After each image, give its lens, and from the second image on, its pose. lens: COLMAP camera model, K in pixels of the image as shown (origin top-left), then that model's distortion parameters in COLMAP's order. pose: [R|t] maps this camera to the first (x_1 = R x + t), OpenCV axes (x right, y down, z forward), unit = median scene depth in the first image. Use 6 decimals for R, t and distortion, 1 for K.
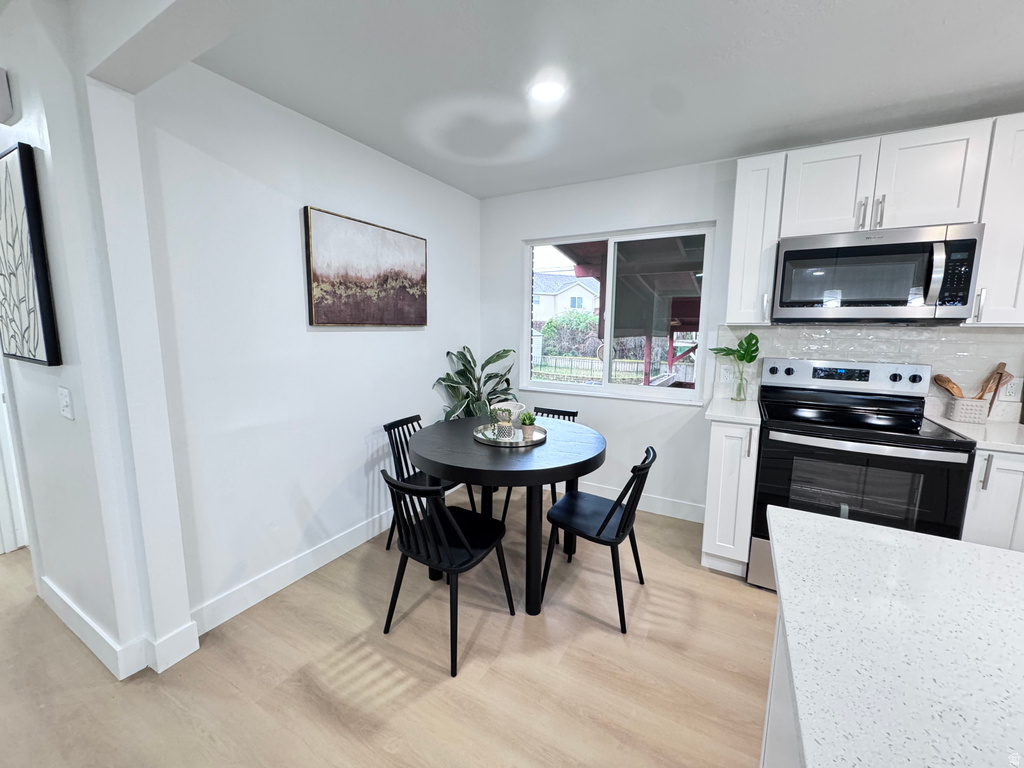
lens RADIAL K [[409.8, 0, 514.3], [0, 409.8, 381.8], [0, 0, 1]] dist [-0.001360, 0.000099]
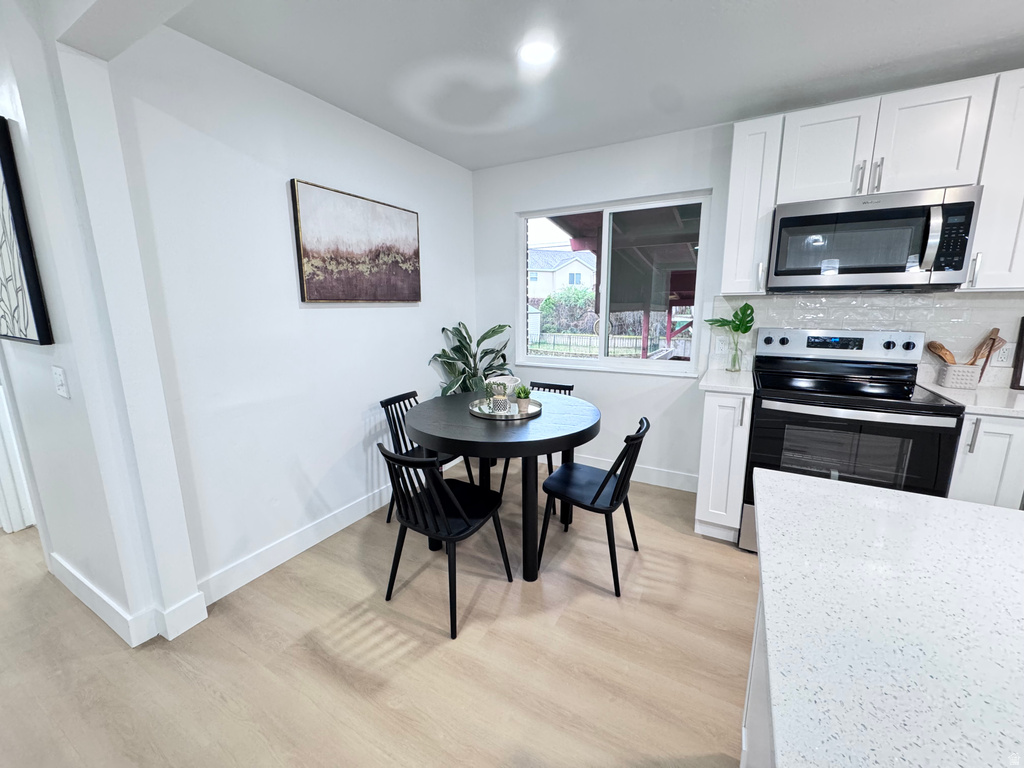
lens RADIAL K [[409.8, 0, 514.3], [0, 409.8, 381.7], [0, 0, 1]] dist [-0.001360, 0.000099]
pose [[0.999867, -0.016247, 0.001029, 0.011456], [0.016171, 0.998500, 0.052310, 0.011647], [-0.001877, -0.052286, 0.998630, -0.003546]]
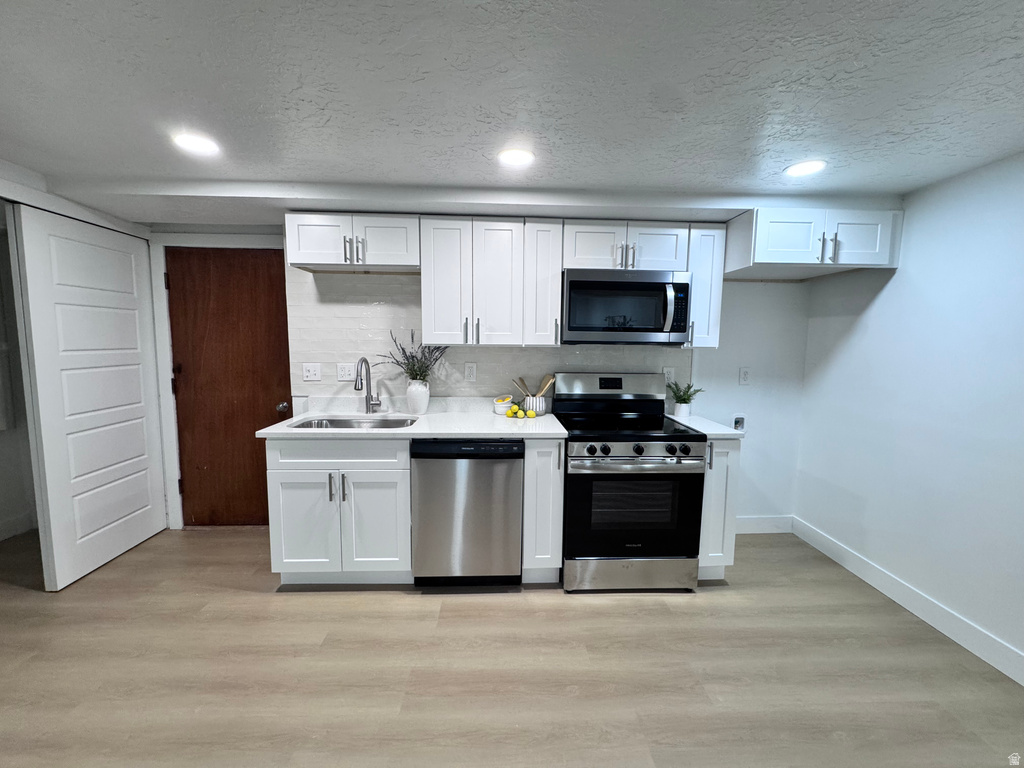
lens RADIAL K [[409.8, 0, 513.3], [0, 409.8, 384.3], [0, 0, 1]] dist [-0.001360, 0.000099]
pose [[0.845062, -0.050378, 0.532290, -0.079548], [0.068955, 0.997506, -0.015065, -0.031035], [-0.530204, 0.049435, 0.846428, 0.145719]]
